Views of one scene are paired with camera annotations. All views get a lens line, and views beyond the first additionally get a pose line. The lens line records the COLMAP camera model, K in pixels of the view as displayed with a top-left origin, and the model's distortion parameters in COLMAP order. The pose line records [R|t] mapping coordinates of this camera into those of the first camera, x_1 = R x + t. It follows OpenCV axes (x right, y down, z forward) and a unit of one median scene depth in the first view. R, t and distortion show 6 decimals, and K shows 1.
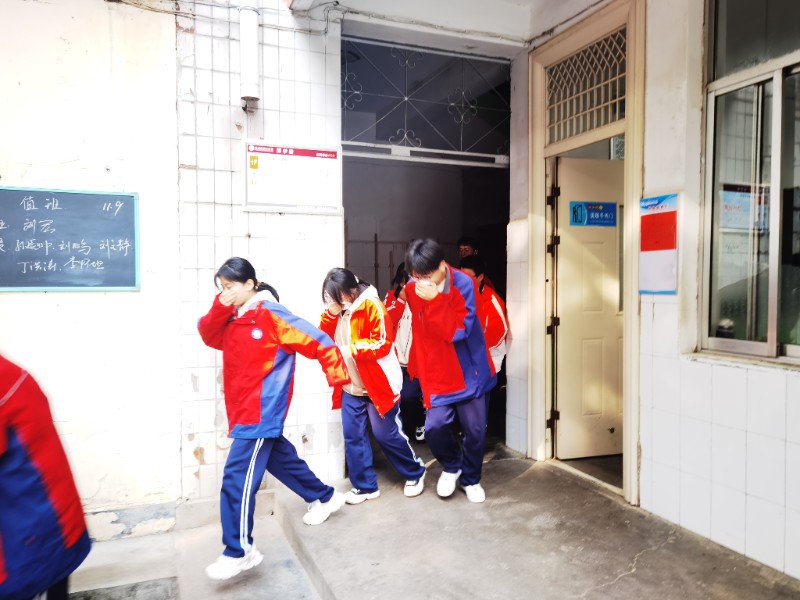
lens RADIAL K [[634.0, 0, 399.7], [0, 634.0, 297.1], [0, 0, 1]] dist [-0.010888, -0.002835]
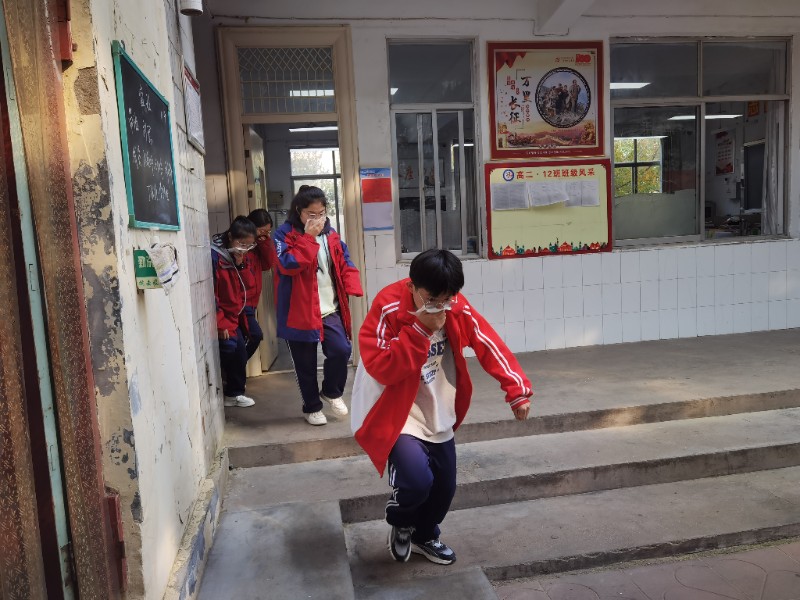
lens RADIAL K [[634.0, 0, 399.8], [0, 634.0, 301.7], [0, 0, 1]] dist [-0.010888, -0.002835]
pose [[0.230941, -0.124697, 0.964944, -1.134075], [0.070058, 0.991310, 0.111338, 0.002389], [-0.970442, 0.041889, 0.237670, 0.550365]]
